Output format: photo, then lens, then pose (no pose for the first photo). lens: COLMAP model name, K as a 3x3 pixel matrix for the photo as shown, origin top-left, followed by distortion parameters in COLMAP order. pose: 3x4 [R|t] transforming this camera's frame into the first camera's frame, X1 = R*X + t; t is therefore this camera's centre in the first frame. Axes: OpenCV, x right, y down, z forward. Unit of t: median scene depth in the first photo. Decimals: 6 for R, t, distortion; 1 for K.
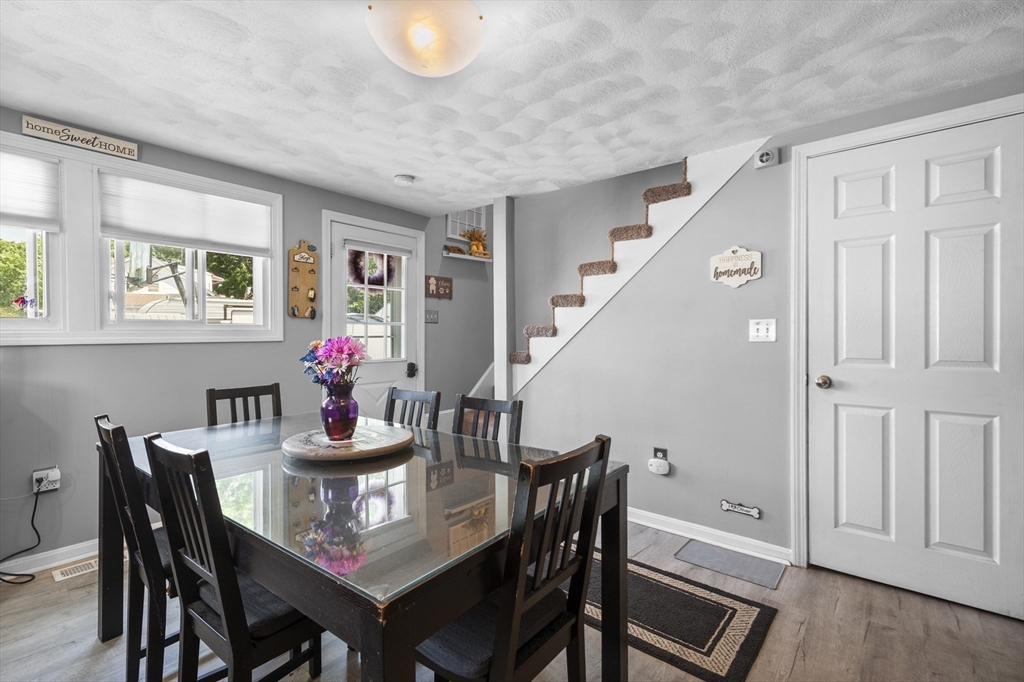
lens RADIAL K [[472.0, 0, 512.0], [0, 472.0, 341.0], [0, 0, 1]] dist [-0.000260, 0.000031]
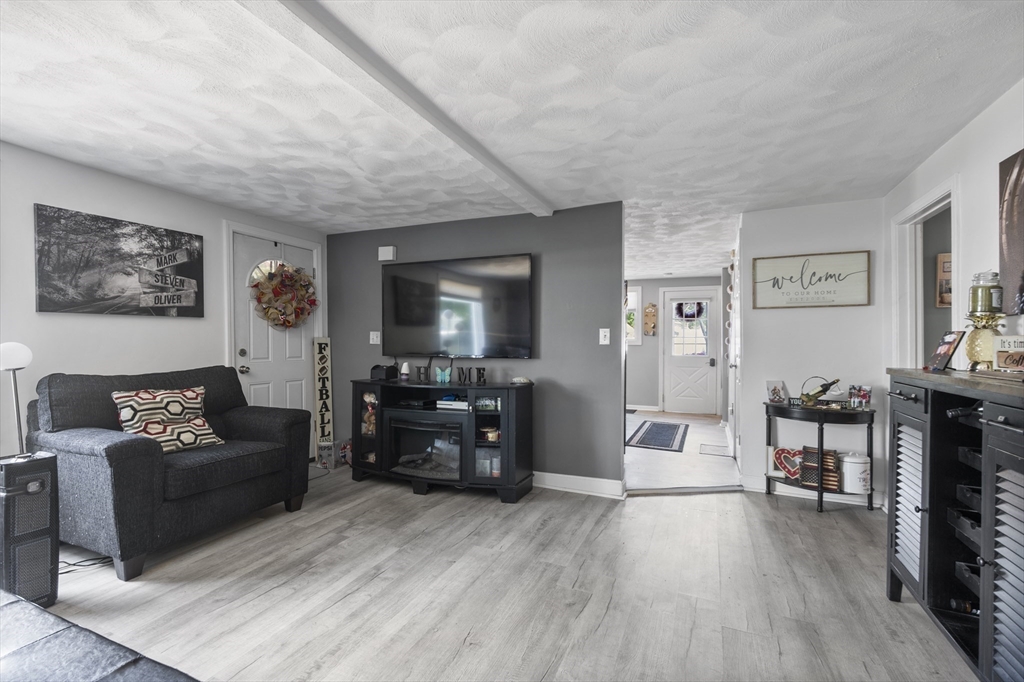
lens RADIAL K [[472.0, 0, 512.0], [0, 472.0, 341.0], [0, 0, 1]] dist [-0.000260, 0.000031]
pose [[0.276319, -0.003622, -0.961059, 1.675758], [-0.020198, 0.999750, -0.009575, 0.015922], [0.960854, 0.022057, 0.276177, -0.328450]]
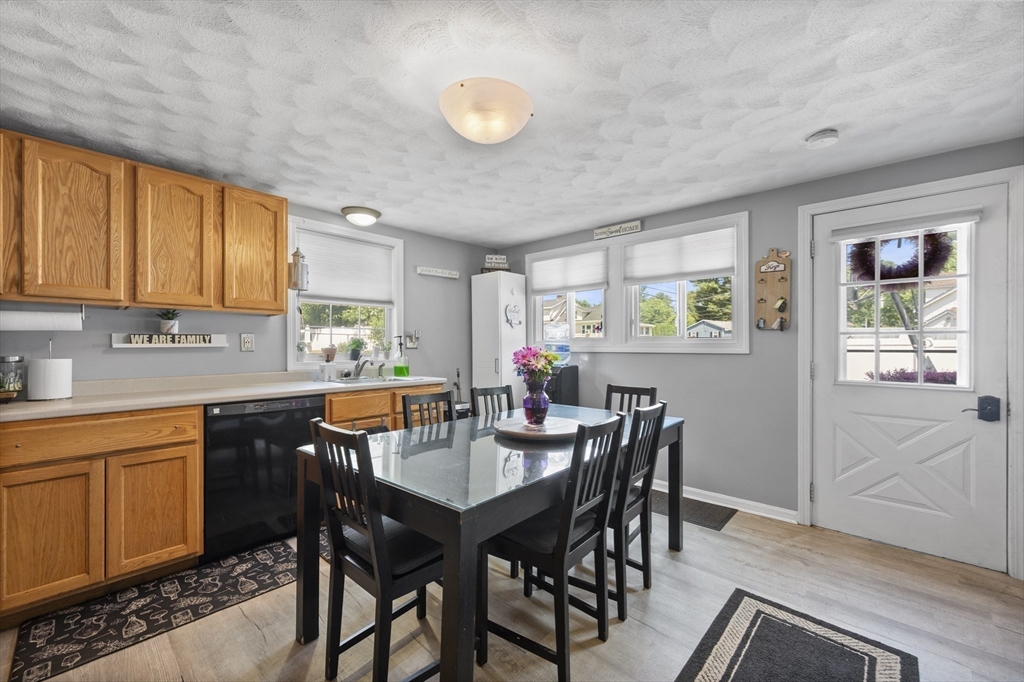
lens RADIAL K [[409.3, 0, 512.0], [0, 409.3, 341.0], [0, 0, 1]] dist [-0.001415, -0.000133]
pose [[-0.073170, -0.013142, -0.997233, 0.422667], [-0.022622, 0.999678, -0.011514, -0.005537], [0.997063, 0.021717, -0.073444, 0.548629]]
